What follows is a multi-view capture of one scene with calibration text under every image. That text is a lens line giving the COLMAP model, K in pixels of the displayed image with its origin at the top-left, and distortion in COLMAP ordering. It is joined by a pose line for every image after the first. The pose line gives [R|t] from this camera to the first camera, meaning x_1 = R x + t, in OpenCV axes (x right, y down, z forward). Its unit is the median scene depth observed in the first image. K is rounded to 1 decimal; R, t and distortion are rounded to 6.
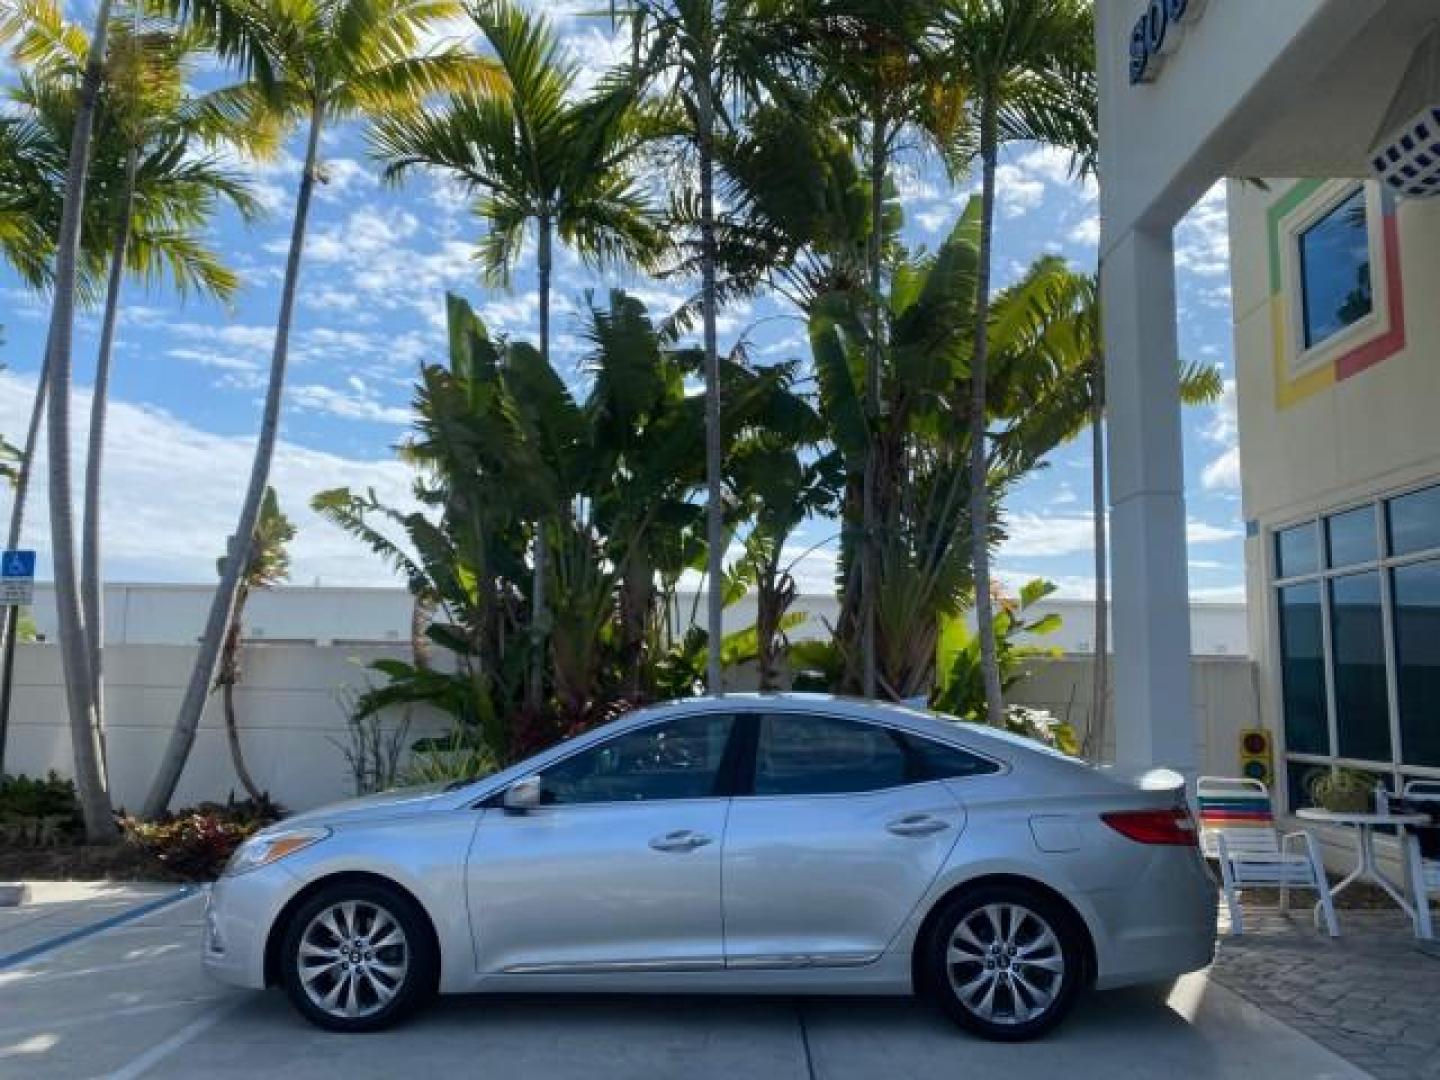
lens RADIAL K [[1102.9, 0, 721.8], [0, 1102.9, 524.2], [0, 0, 1]] dist [0.034793, -0.047374]
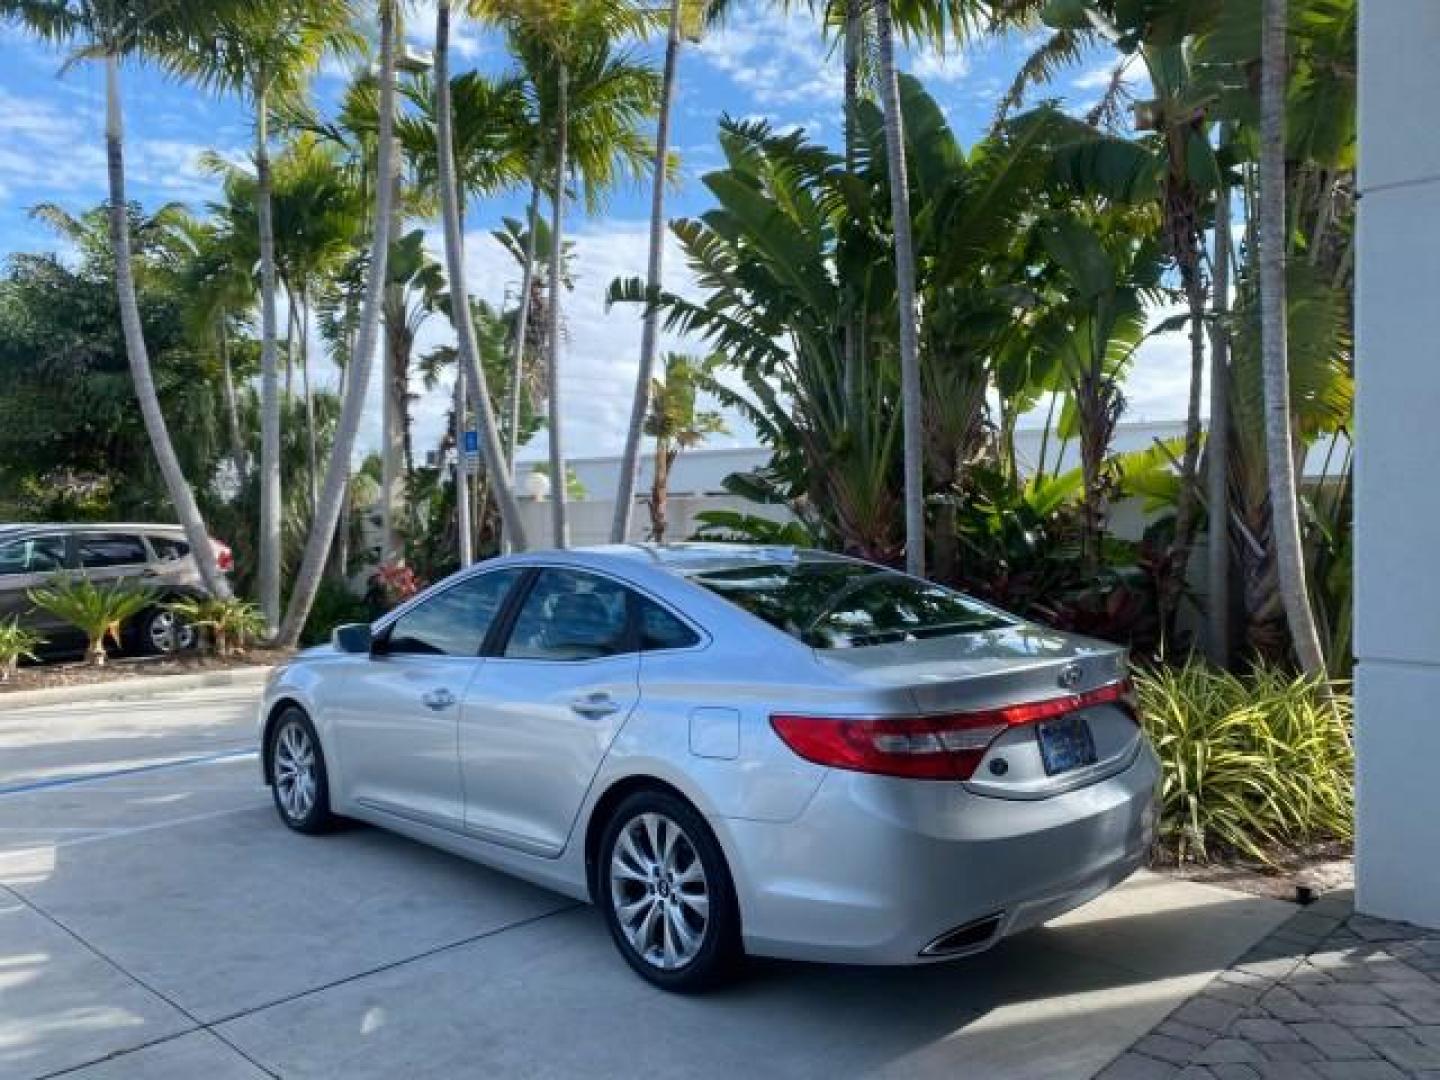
lens RADIAL K [[1102.9, 0, 724.9], [0, 1102.9, 539.3], [0, 0, 1]] dist [0.034793, -0.047374]
pose [[0.729717, -0.008414, -0.683697, 0.397777], [0.113152, 0.987623, 0.108614, 0.037913], [0.674321, -0.156619, 0.721638, 0.251558]]
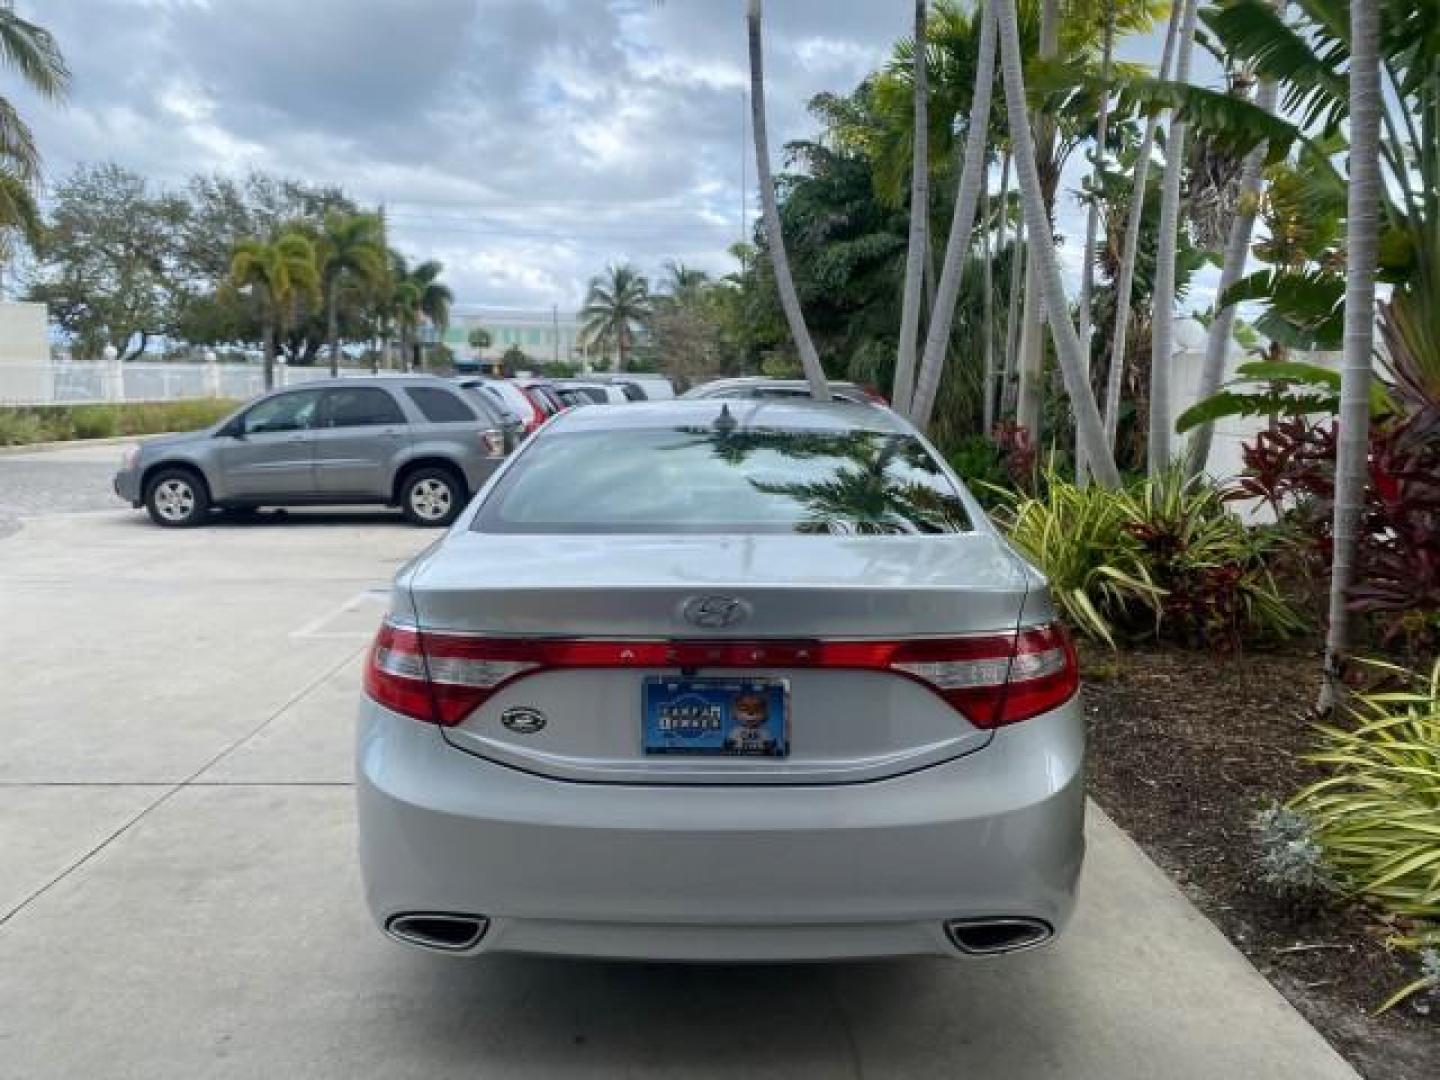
lens RADIAL K [[1102.9, 0, 725.3], [0, 1102.9, 538.2], [0, 0, 1]] dist [0.034793, -0.047374]
pose [[0.026533, 0.122250, -0.992145, 0.455907], [0.143207, 0.981792, 0.124804, 0.091891], [0.989337, -0.145394, 0.008542, 0.586831]]
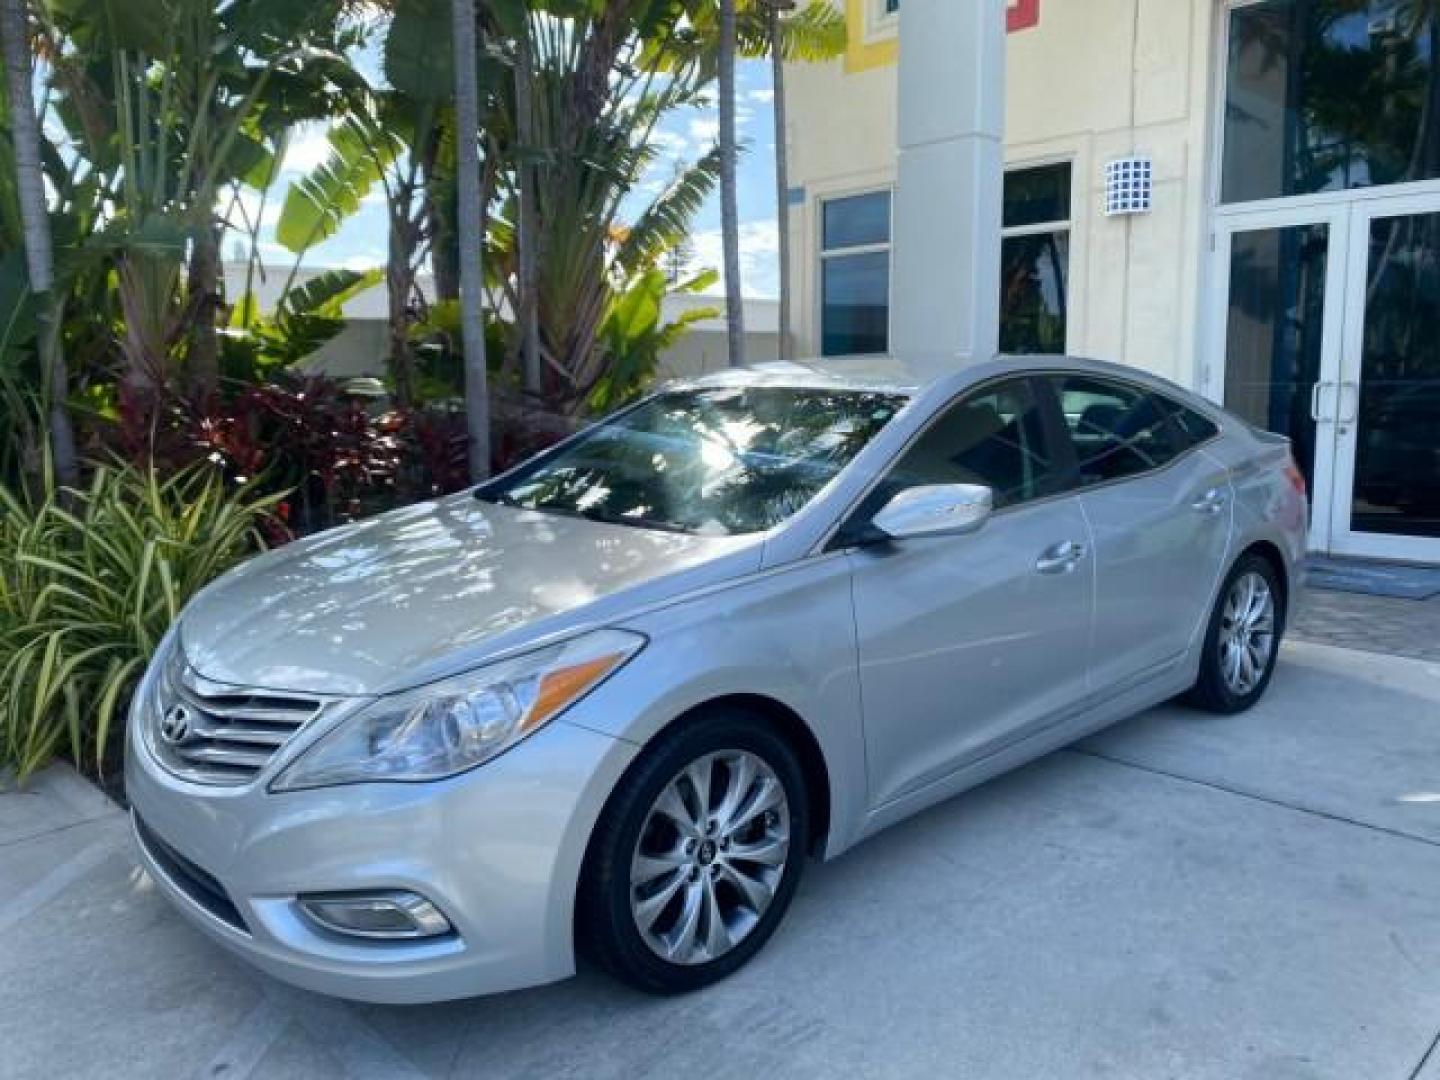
lens RADIAL K [[1102.9, 0, 717.0], [0, 1102.9, 532.8], [0, 0, 1]] dist [0.034793, -0.047374]
pose [[0.713114, -0.121670, 0.690409, -0.337075], [-0.079761, 0.964349, 0.252330, 0.056427], [-0.696496, -0.235007, 0.677986, 0.340864]]
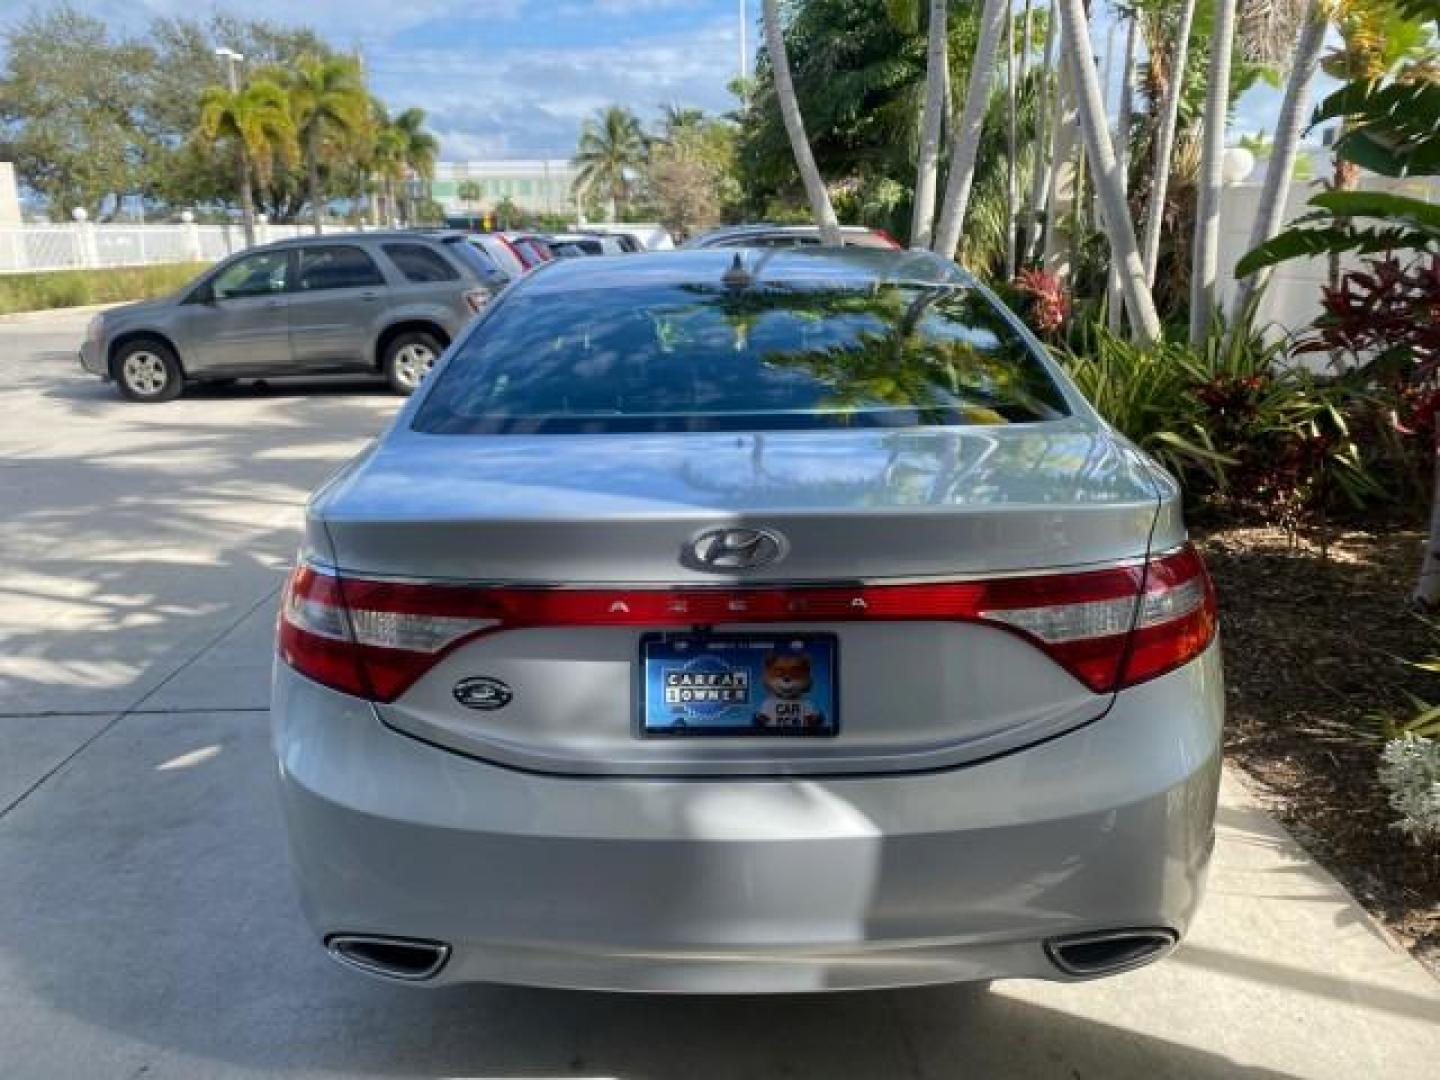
lens RADIAL K [[1102.9, 0, 726.2], [0, 1102.9, 542.2], [0, 0, 1]] dist [0.034793, -0.047374]
pose [[0.027297, 0.251759, -0.967405, 0.391028], [0.164901, 0.953373, 0.252760, 0.092208], [0.985932, -0.166426, -0.015491, 0.585576]]
